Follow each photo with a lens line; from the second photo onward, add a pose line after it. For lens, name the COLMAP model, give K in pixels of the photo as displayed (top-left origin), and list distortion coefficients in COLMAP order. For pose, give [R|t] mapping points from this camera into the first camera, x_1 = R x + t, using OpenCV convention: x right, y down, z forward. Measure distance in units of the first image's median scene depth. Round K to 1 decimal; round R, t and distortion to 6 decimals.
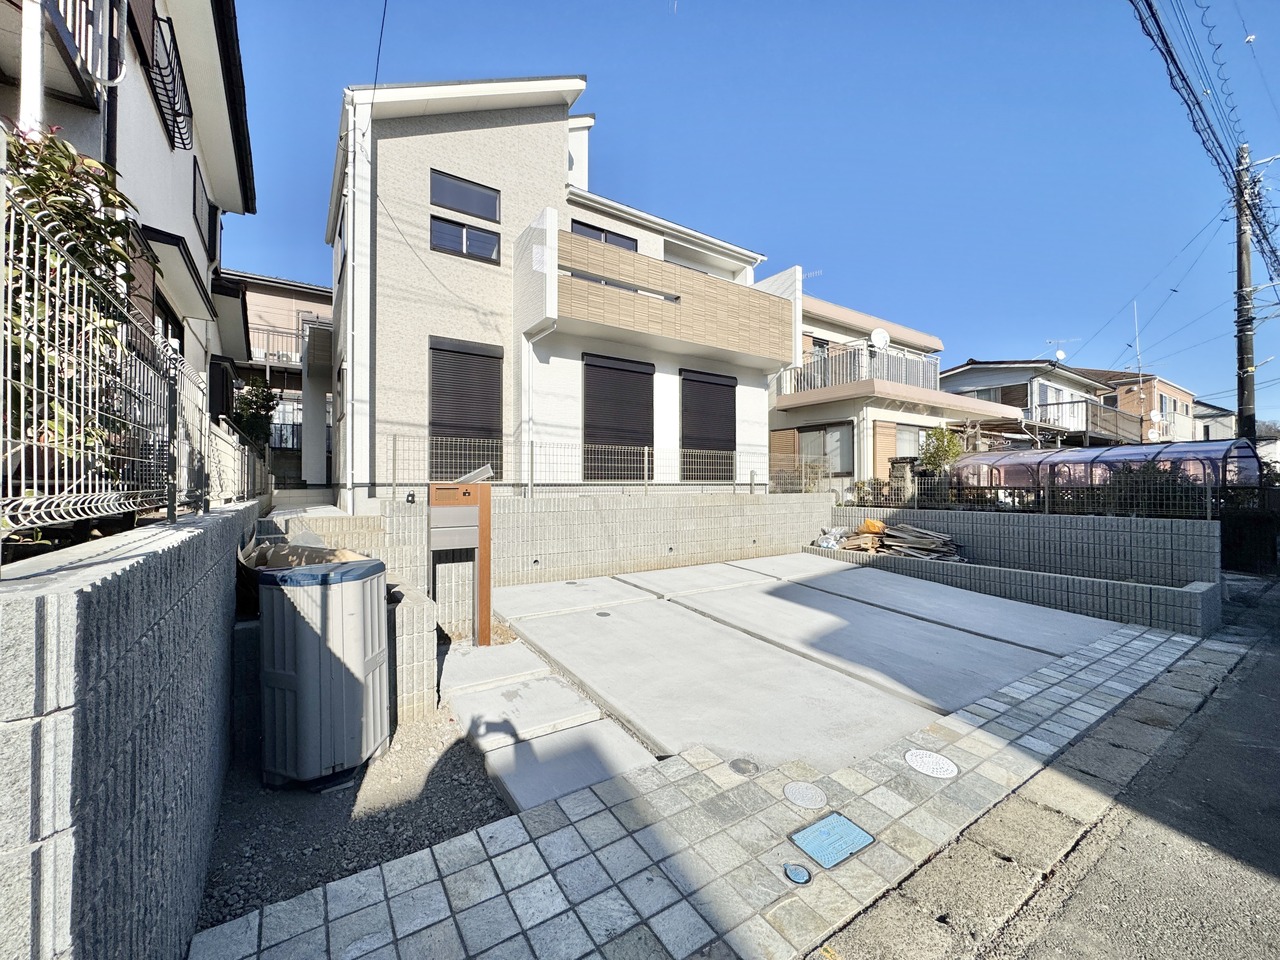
lens RADIAL K [[509.1, 0, 638.3], [0, 509.1, 479.0], [0, 0, 1]] dist [-0.002618, 0.000014]
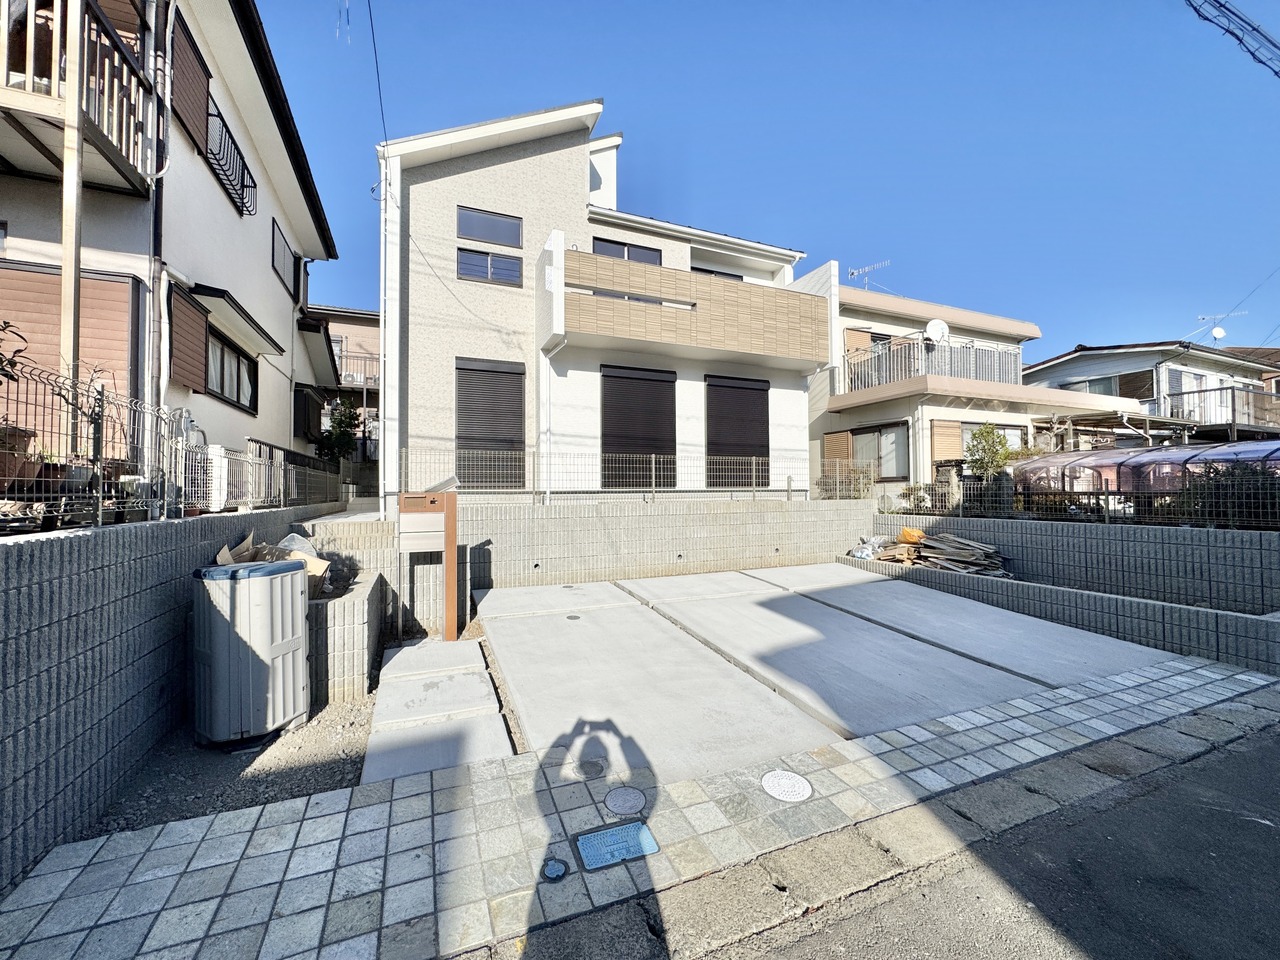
lens RADIAL K [[509.1, 0, 638.3], [0, 509.1, 479.0], [0, 0, 1]] dist [-0.002618, 0.000014]
pose [[0.981369, -0.009810, -0.191881, 0.183485], [0.007602, 0.999896, -0.012242, -0.002399], [0.191981, 0.010555, 0.981342, 0.001448]]
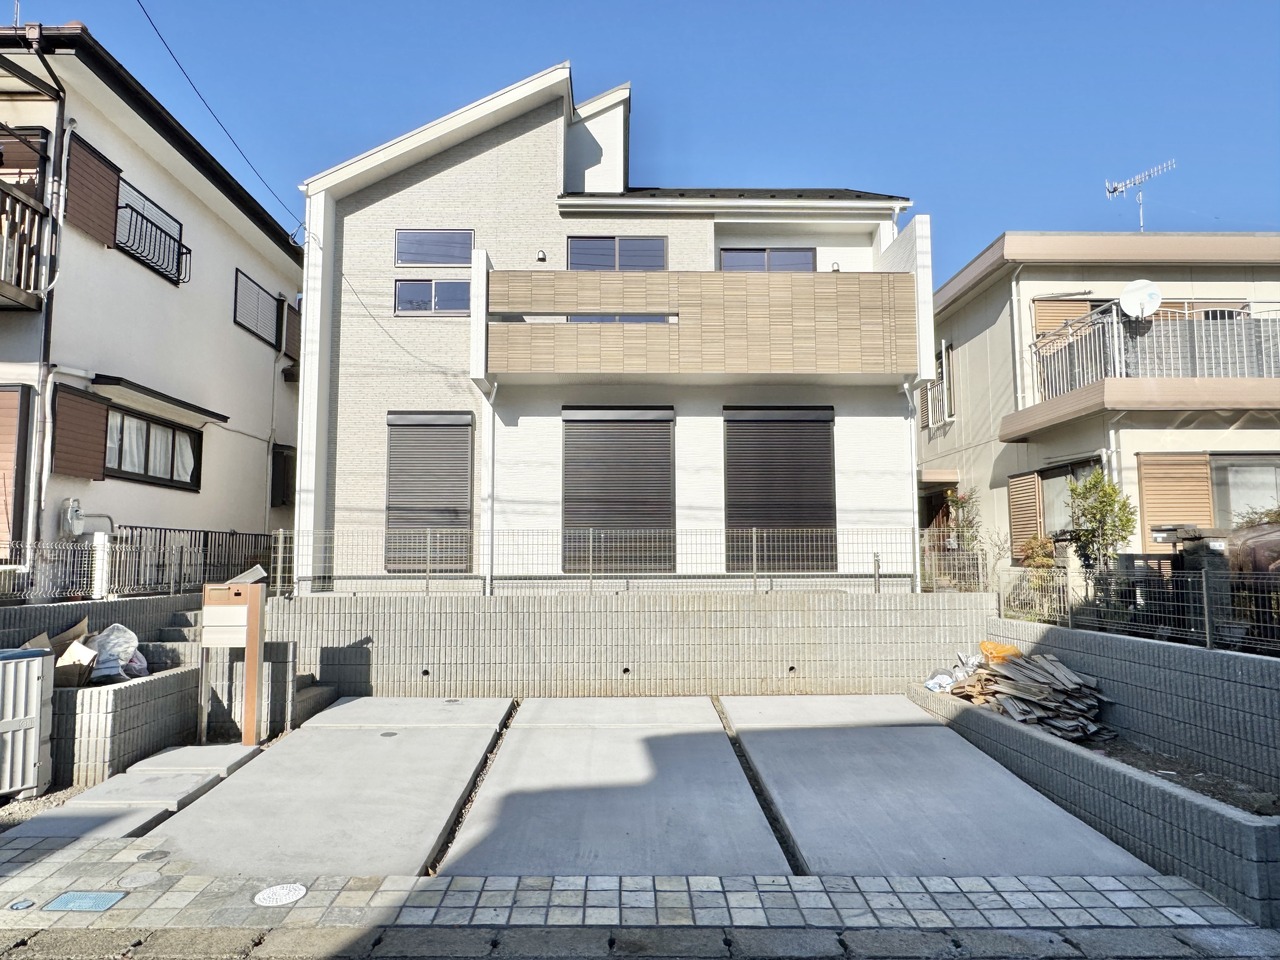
lens RADIAL K [[845.4, 0, 640.0], [0, 845.4, 480.0], [0, 0, 1]] dist [-0.005731, 0.003817]
pose [[0.841196, -0.052961, -0.538130, 0.762378], [0.008782, 0.996399, -0.084335, -0.029731], [0.540658, 0.066216, 0.838632, -0.007528]]
